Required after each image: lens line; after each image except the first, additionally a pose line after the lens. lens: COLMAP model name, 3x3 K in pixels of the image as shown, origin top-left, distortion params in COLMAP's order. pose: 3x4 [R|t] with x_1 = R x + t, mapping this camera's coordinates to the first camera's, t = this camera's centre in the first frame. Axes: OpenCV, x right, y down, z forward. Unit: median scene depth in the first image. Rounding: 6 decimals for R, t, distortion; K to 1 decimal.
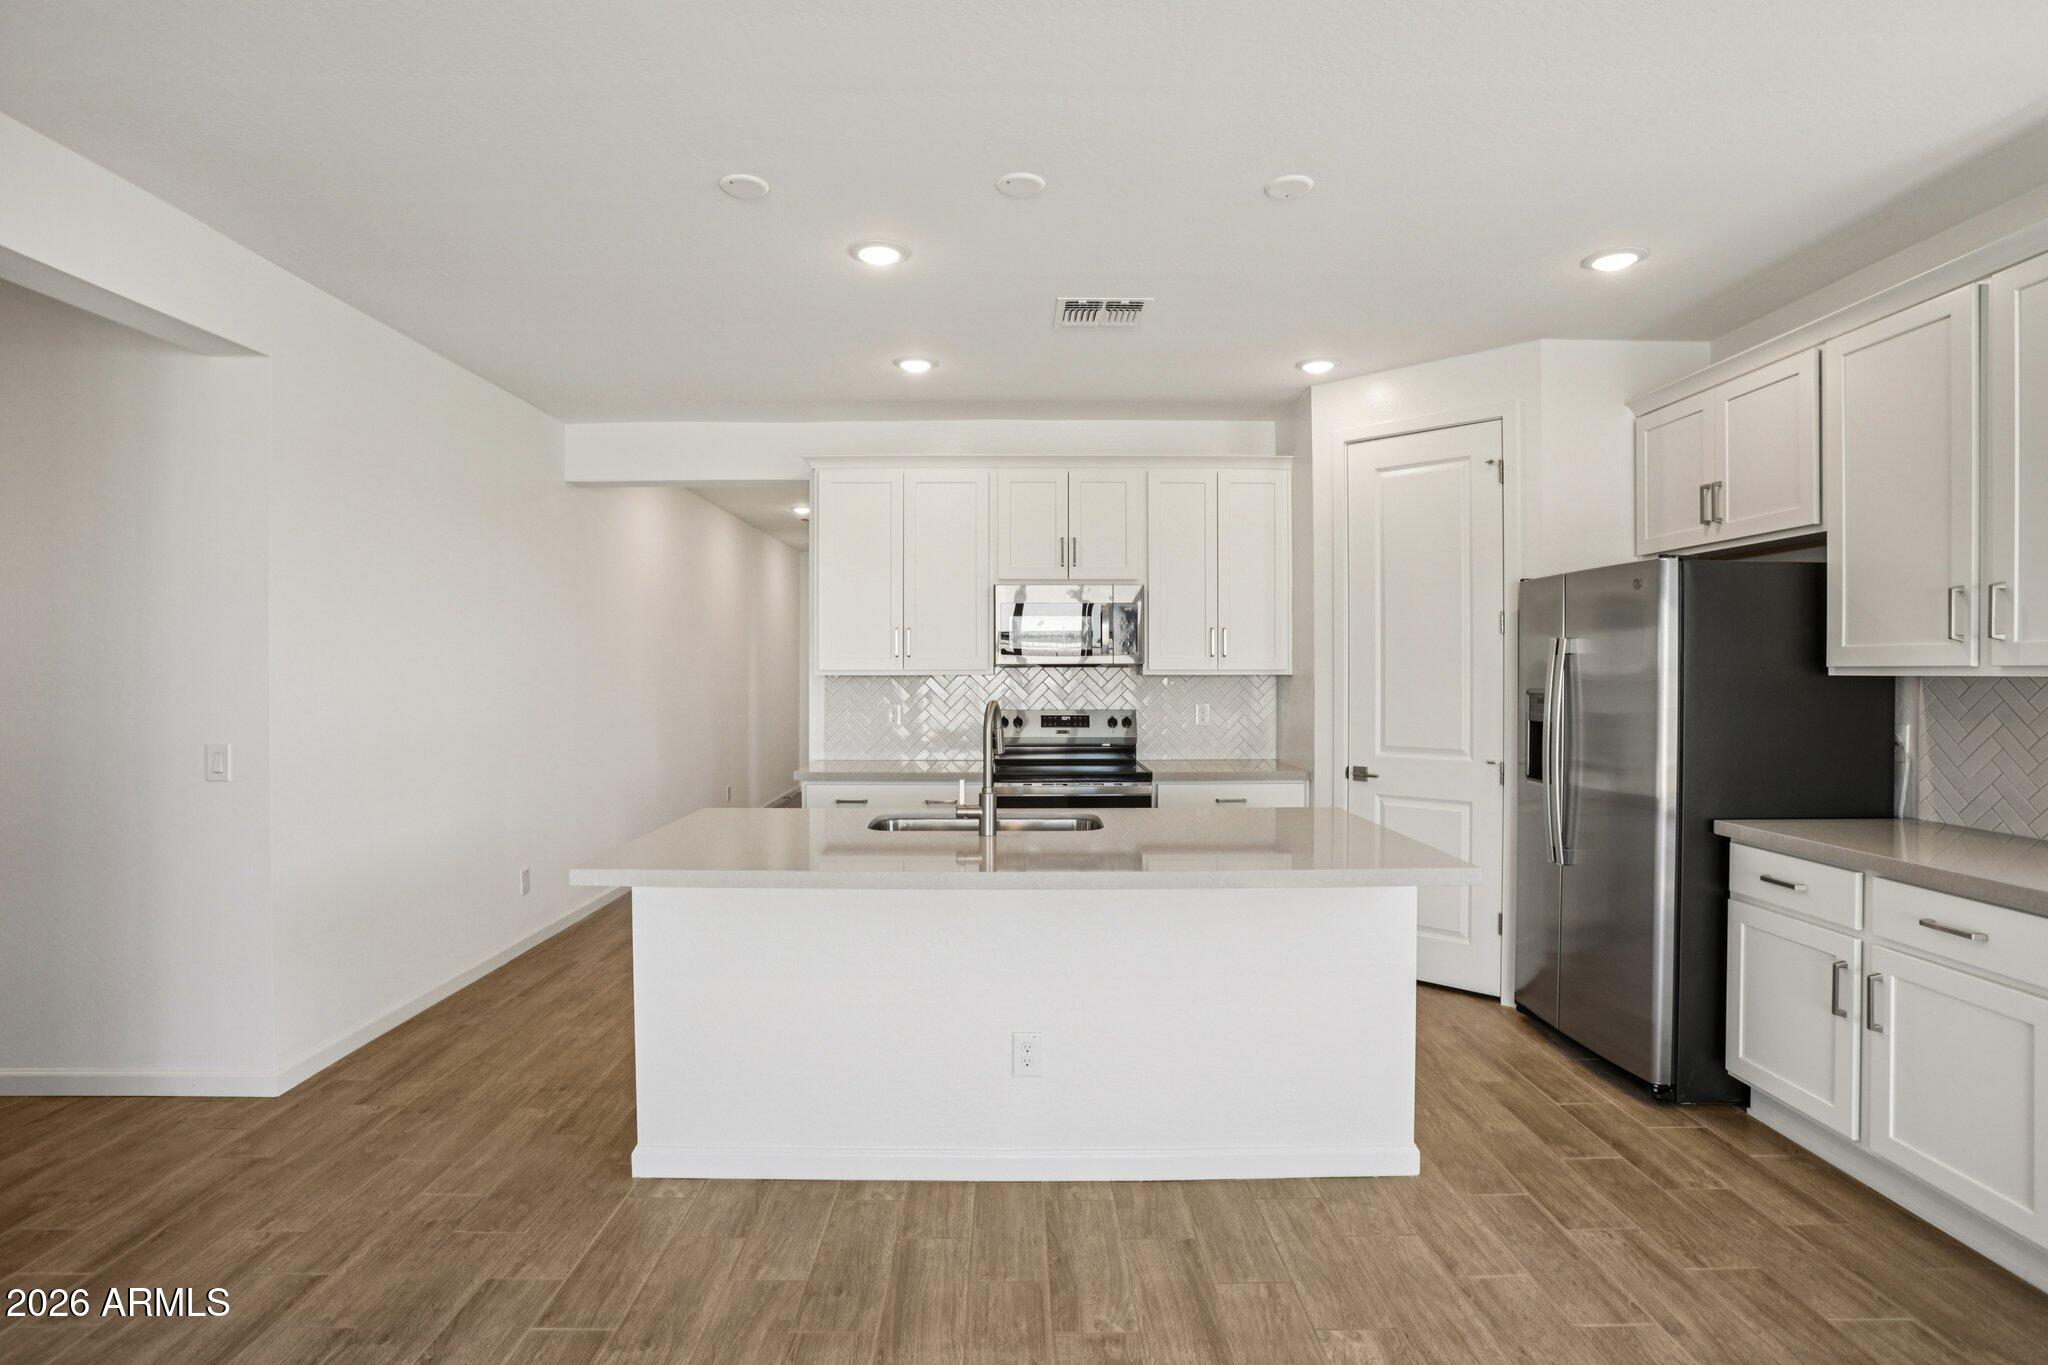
lens RADIAL K [[1029.2, 0, 1018.6], [0, 1029.2, 678.1], [0, 0, 1]] dist [-0.040186, 0.011020]
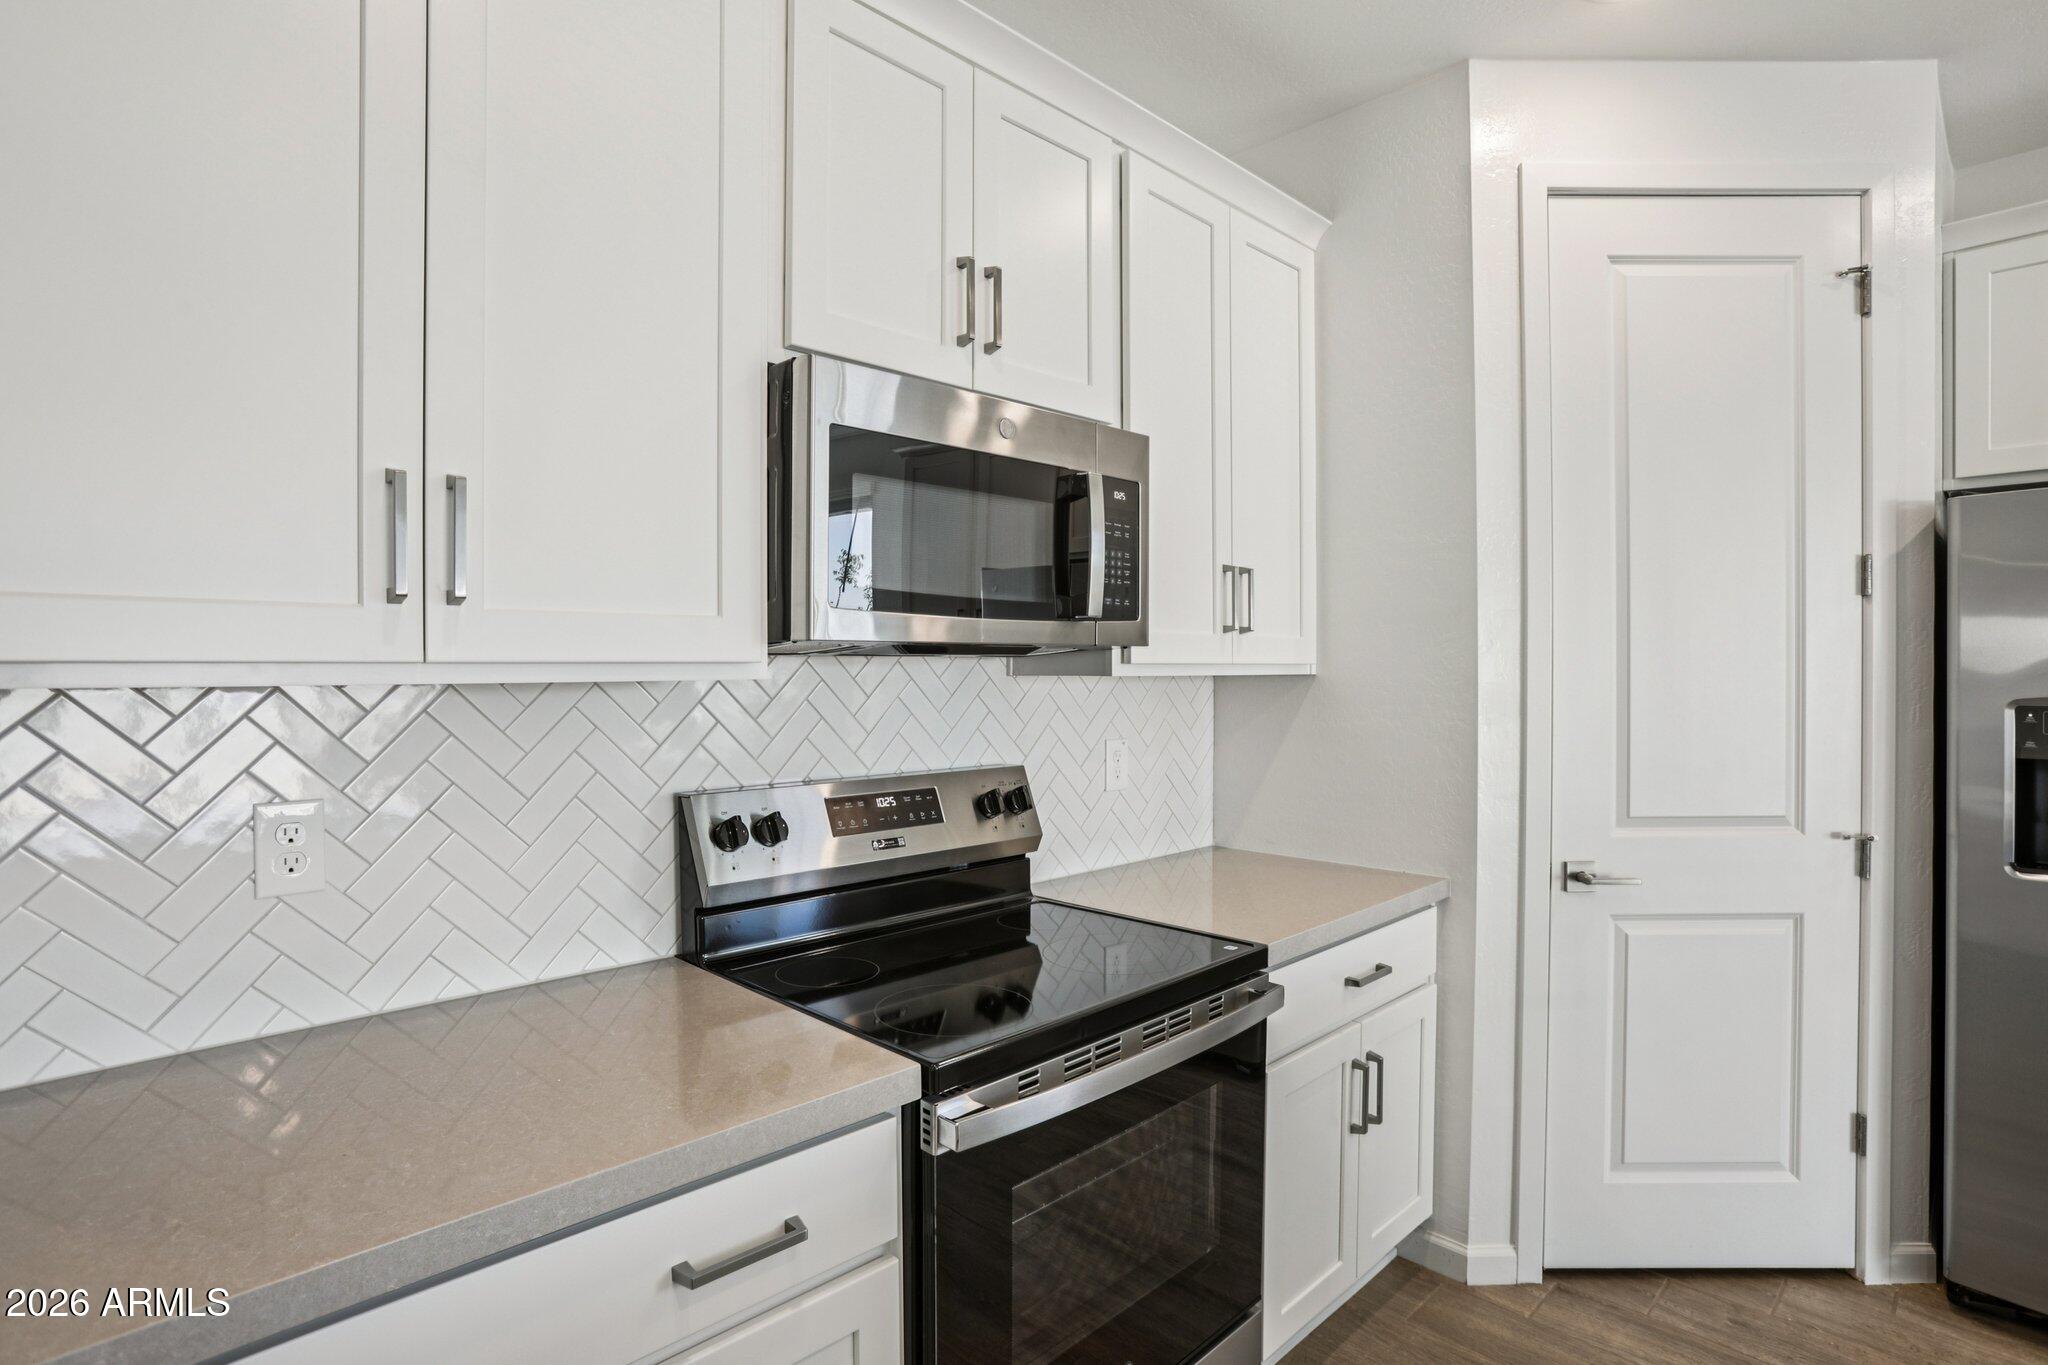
lens RADIAL K [[1029.2, 0, 1015.8], [0, 1029.2, 677.8], [0, 0, 1]] dist [-0.040186, 0.011020]
pose [[0.717319, -0.007982, 0.696699, -0.165976], [0.008013, 0.999963, 0.003206, -0.004294], [-0.696699, 0.003283, 0.717356, 0.719570]]
